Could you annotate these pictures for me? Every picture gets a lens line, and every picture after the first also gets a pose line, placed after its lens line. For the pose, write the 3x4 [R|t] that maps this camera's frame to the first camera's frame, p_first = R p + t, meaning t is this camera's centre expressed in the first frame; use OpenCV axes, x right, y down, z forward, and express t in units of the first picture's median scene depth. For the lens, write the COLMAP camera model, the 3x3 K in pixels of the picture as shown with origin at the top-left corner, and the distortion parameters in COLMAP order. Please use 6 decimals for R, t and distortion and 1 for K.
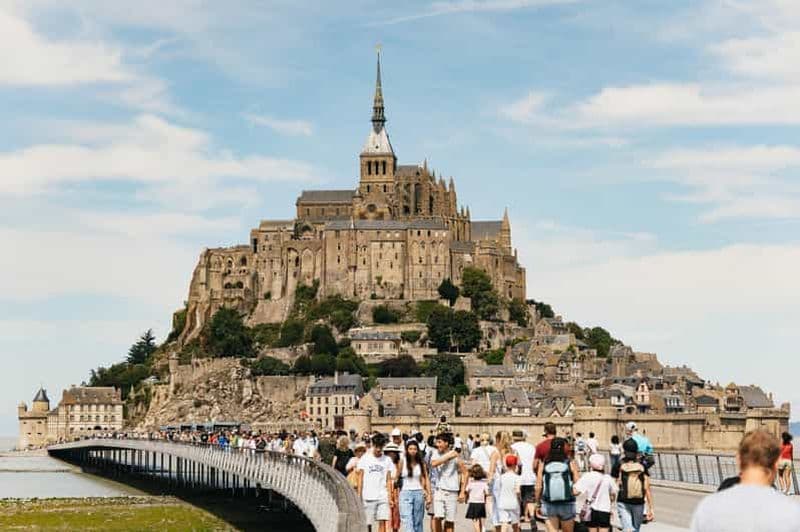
lens RADIAL K [[1918.4, 0, 400.0], [0, 1918.4, 266.0], [0, 0, 1]] dist [0.154417, -0.079508]
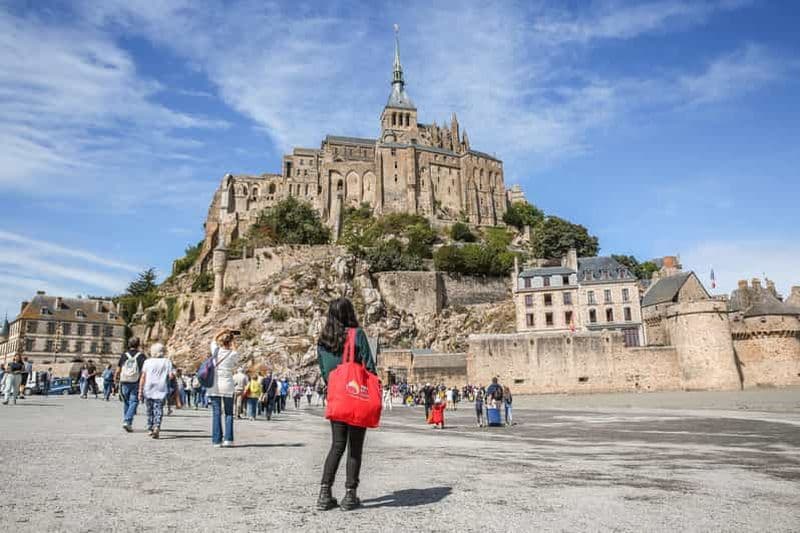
lens RADIAL K [[556.3, 0, 401.1], [0, 556.3, 251.1], [0, 0, 1]] dist [-0.116808, 0.106226]
pose [[0.935362, 0.068783, 0.346938, -0.118792], [-0.012866, 0.986876, -0.160968, 0.072611], [-0.353457, 0.146100, 0.923972, 0.773676]]
